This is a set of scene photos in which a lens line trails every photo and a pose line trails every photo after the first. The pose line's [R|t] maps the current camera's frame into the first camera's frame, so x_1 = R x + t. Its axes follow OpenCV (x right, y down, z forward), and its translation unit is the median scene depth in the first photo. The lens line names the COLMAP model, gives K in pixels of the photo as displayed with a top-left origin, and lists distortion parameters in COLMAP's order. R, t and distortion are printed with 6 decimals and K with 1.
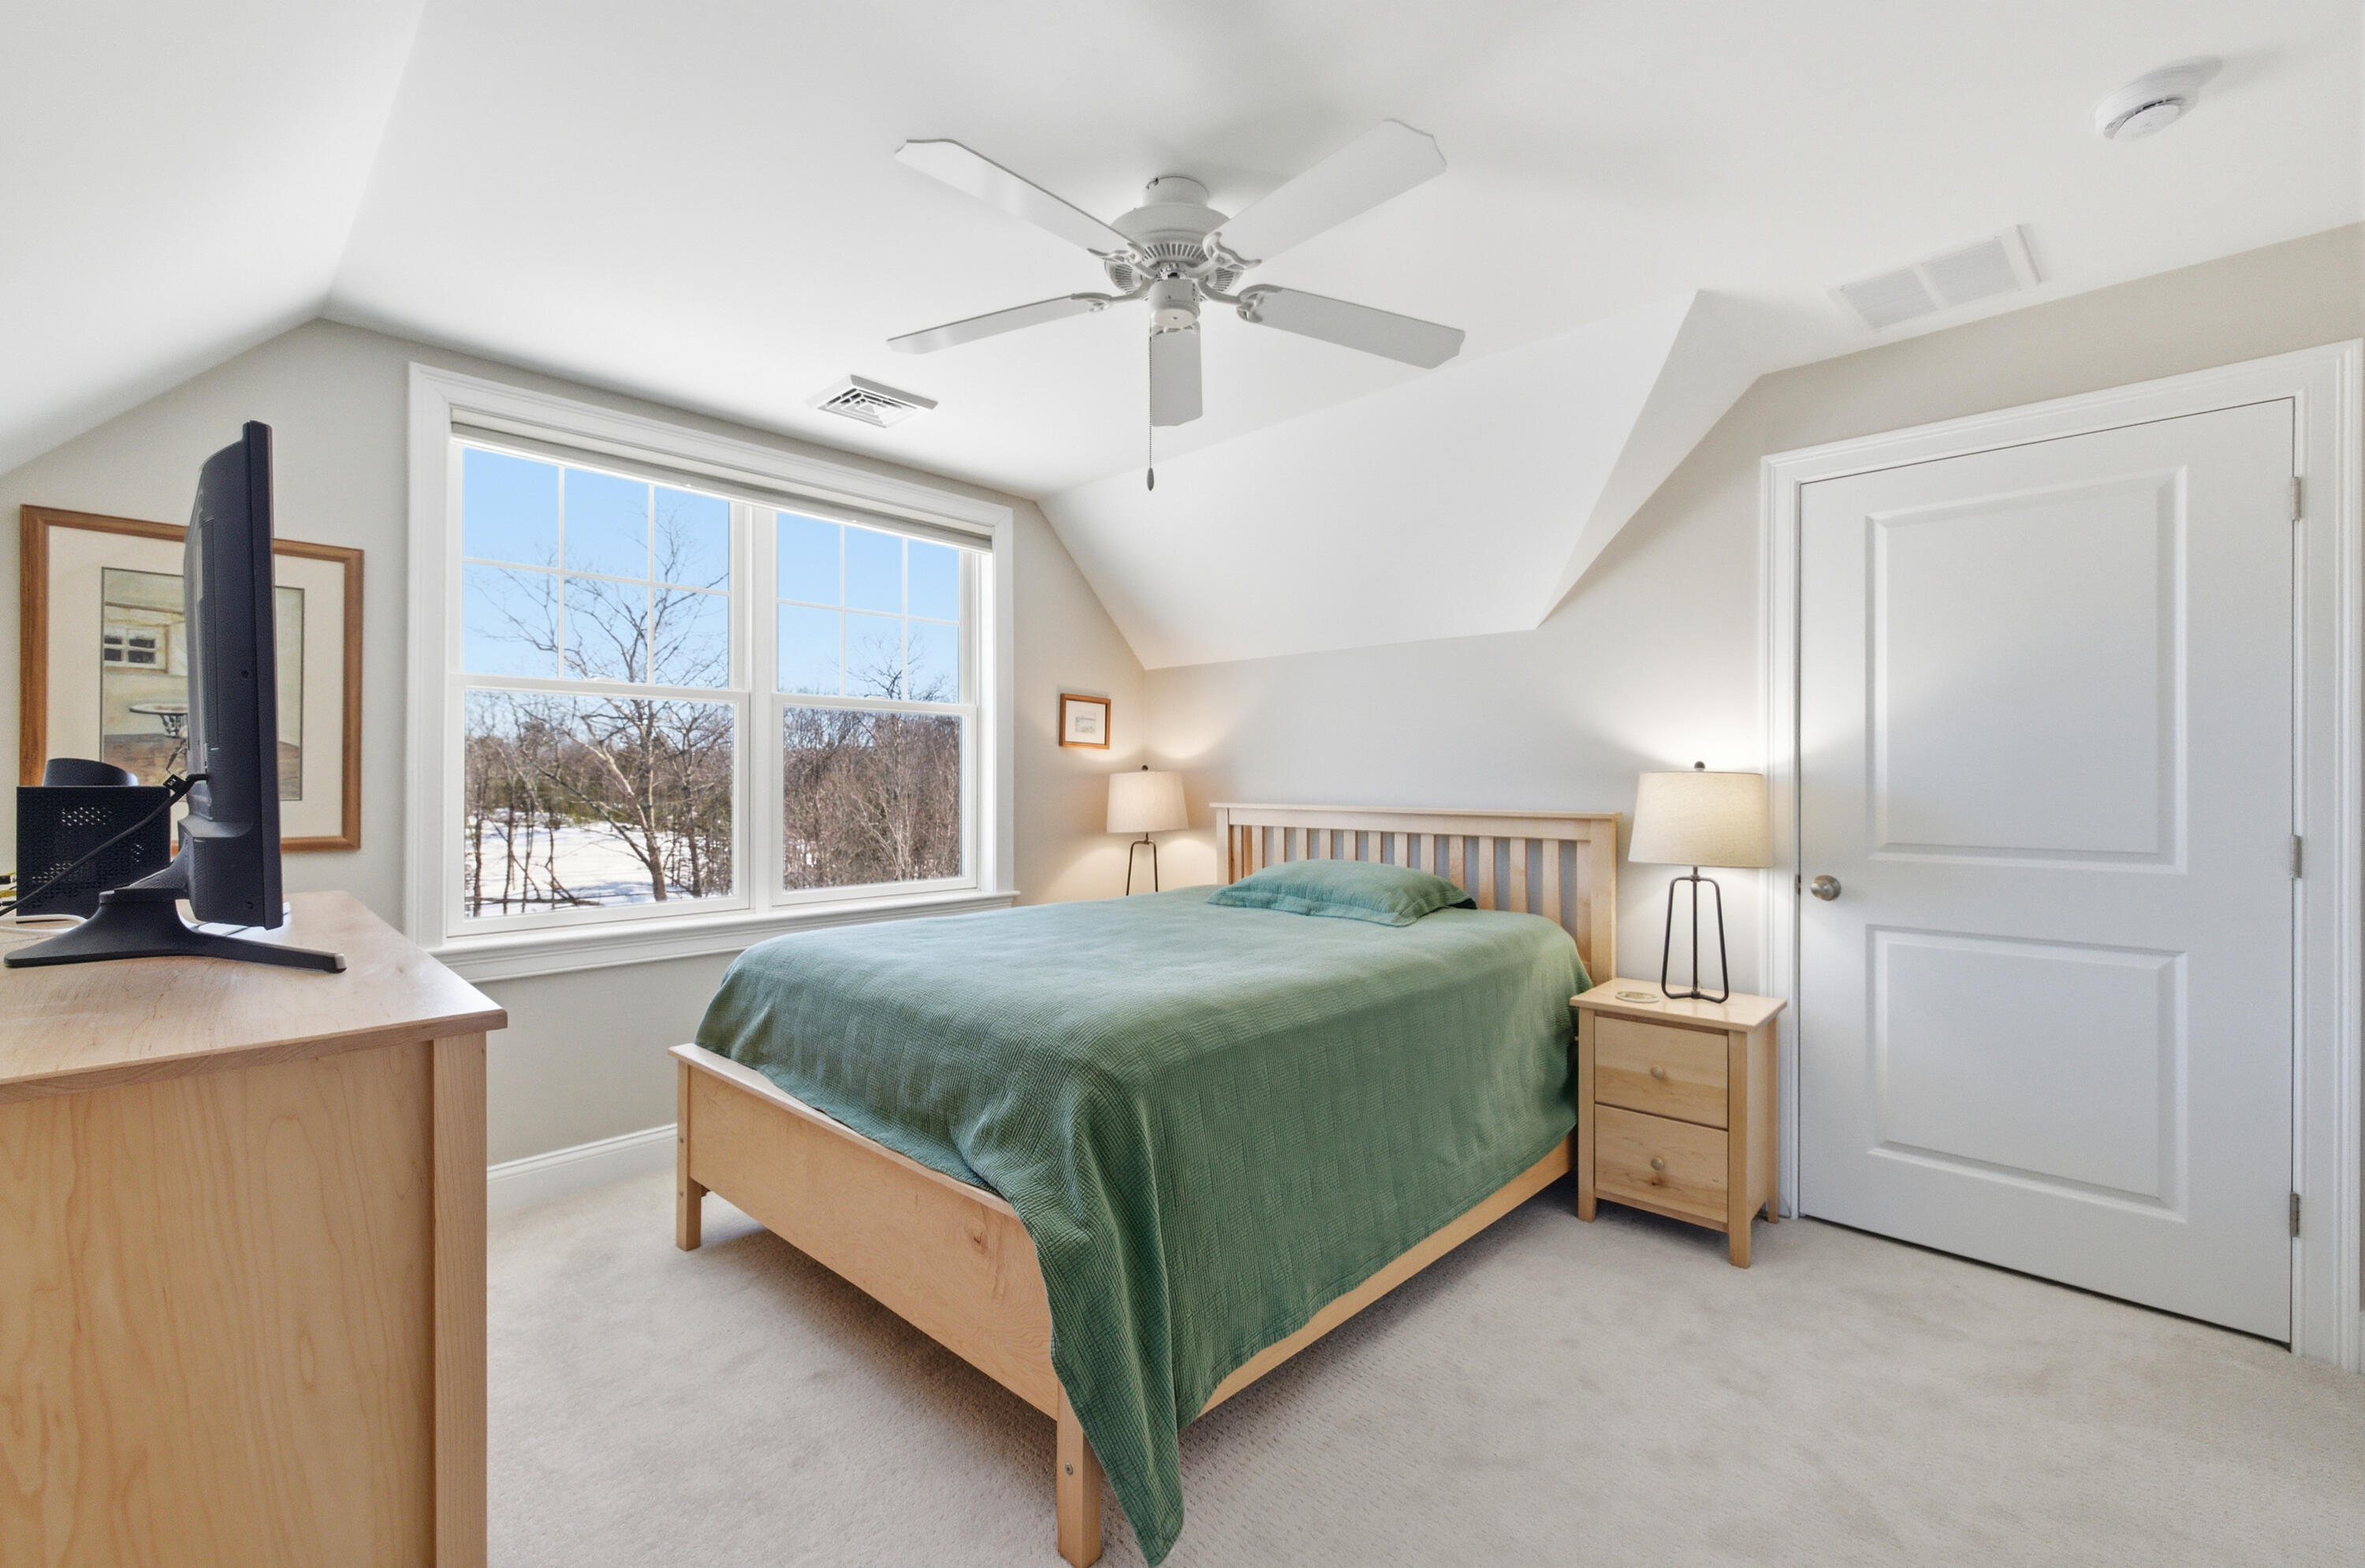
lens RADIAL K [[999.2, 0, 1177.7], [0, 999.2, 774.7], [0, 0, 1]] dist [0.003588, -0.001024]
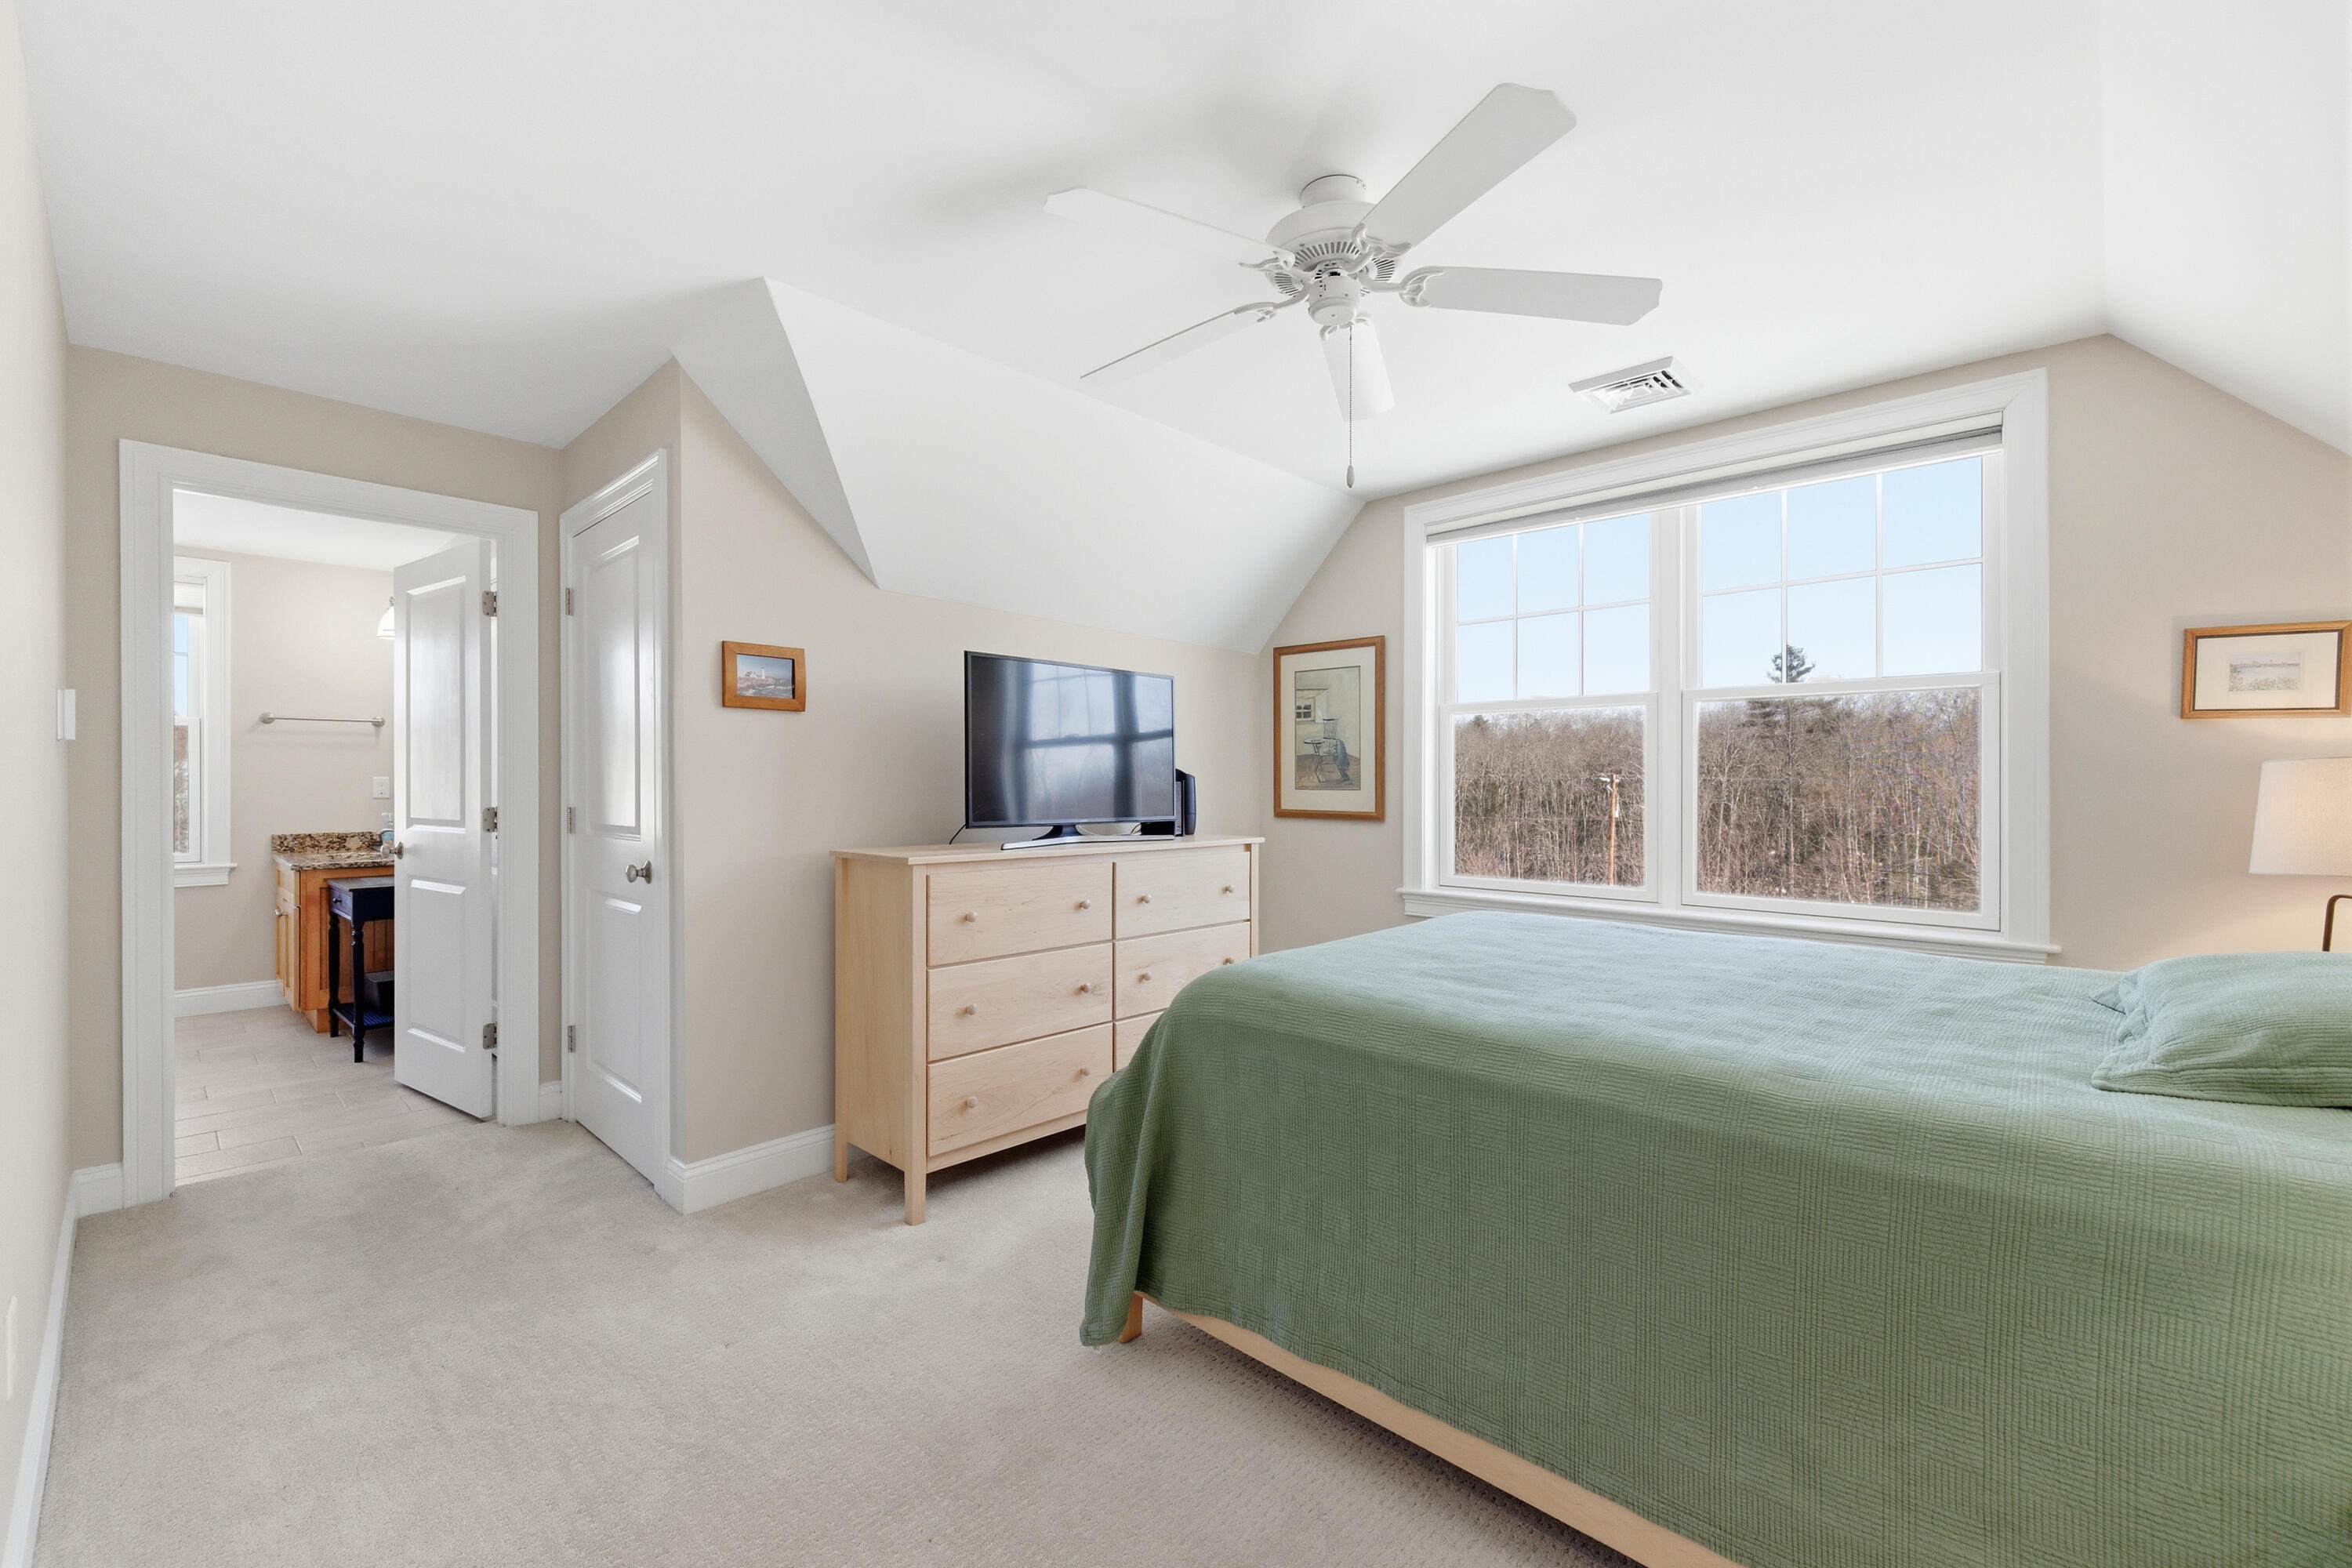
lens RADIAL K [[983.8, 0, 1180.1], [0, 983.8, 769.2], [0, 0, 1]] dist [0.001514, 0.000181]
pose [[-0.003753, -0.011635, -0.999925, 0.696910], [0.005256, 0.999918, -0.011655, 0.007912], [0.999979, -0.005299, -0.003691, 0.602826]]
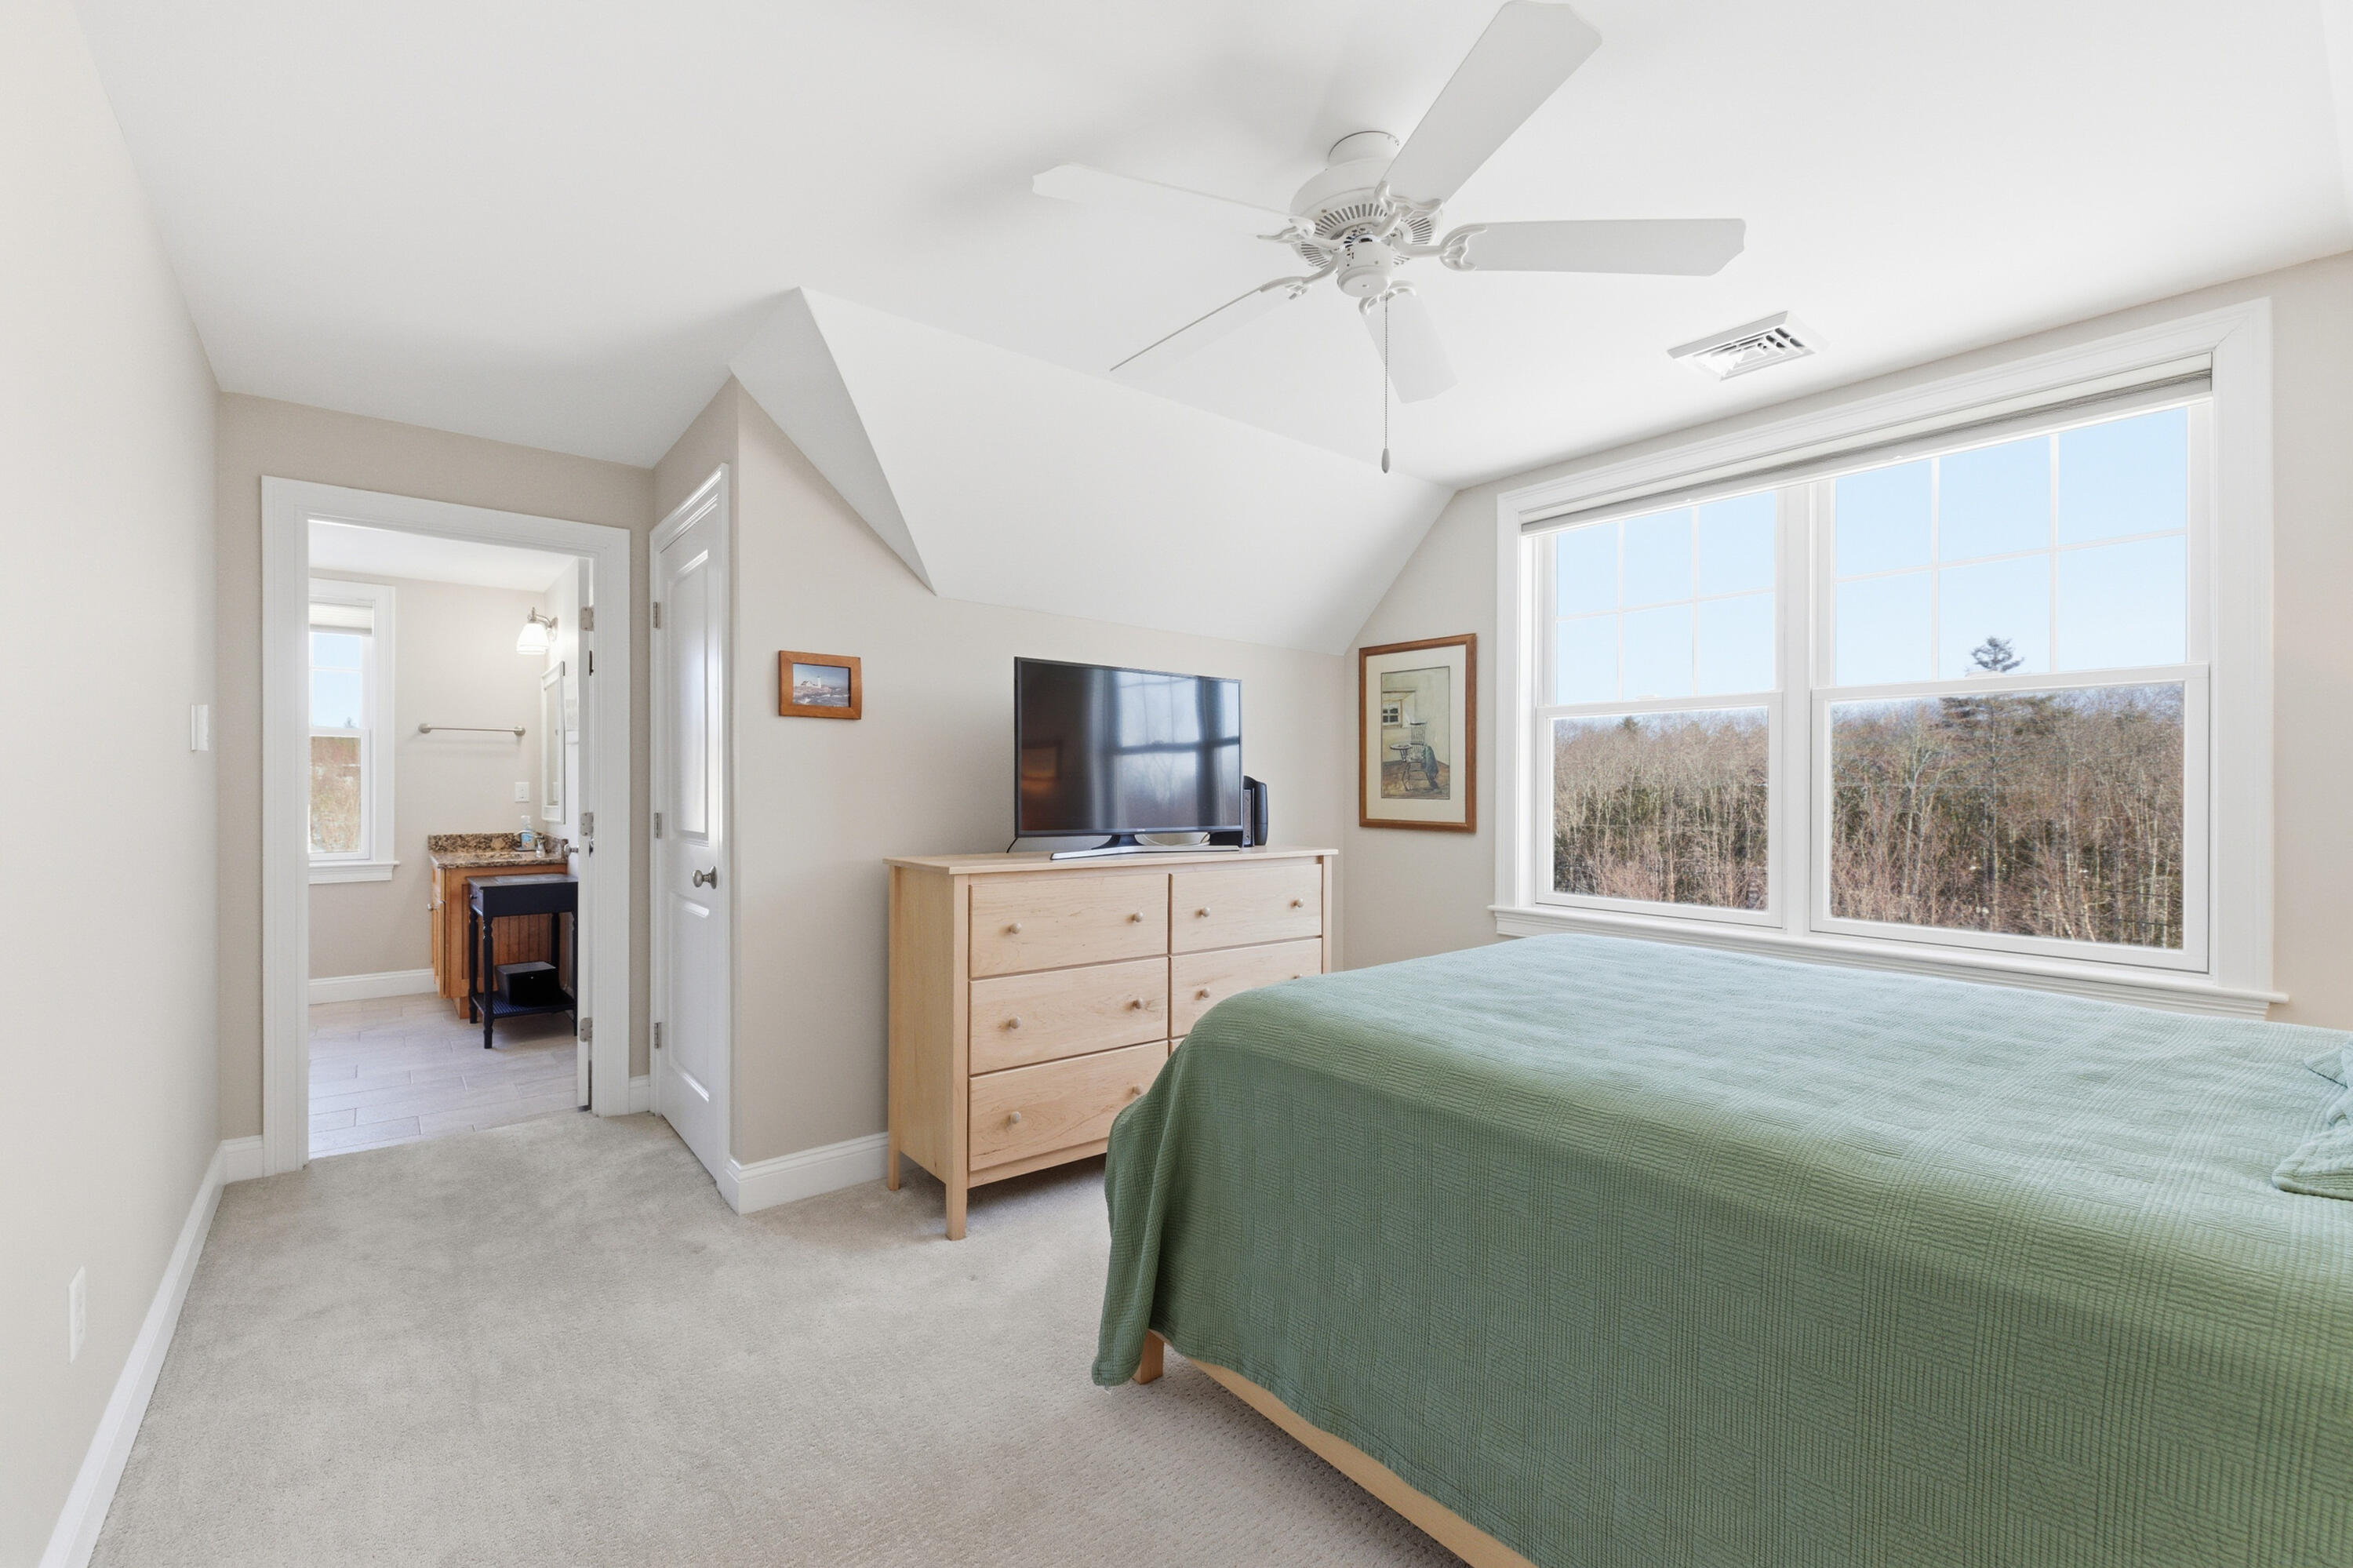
lens RADIAL K [[994.2, 0, 1171.7], [0, 994.2, 774.8], [0, 0, 1]] dist [0.003588, -0.001024]
pose [[-0.140732, -0.010784, -0.989989, 0.657881], [0.002176, 0.999935, -0.011201, 0.003786], [0.990045, -0.003730, -0.140700, 0.676753]]
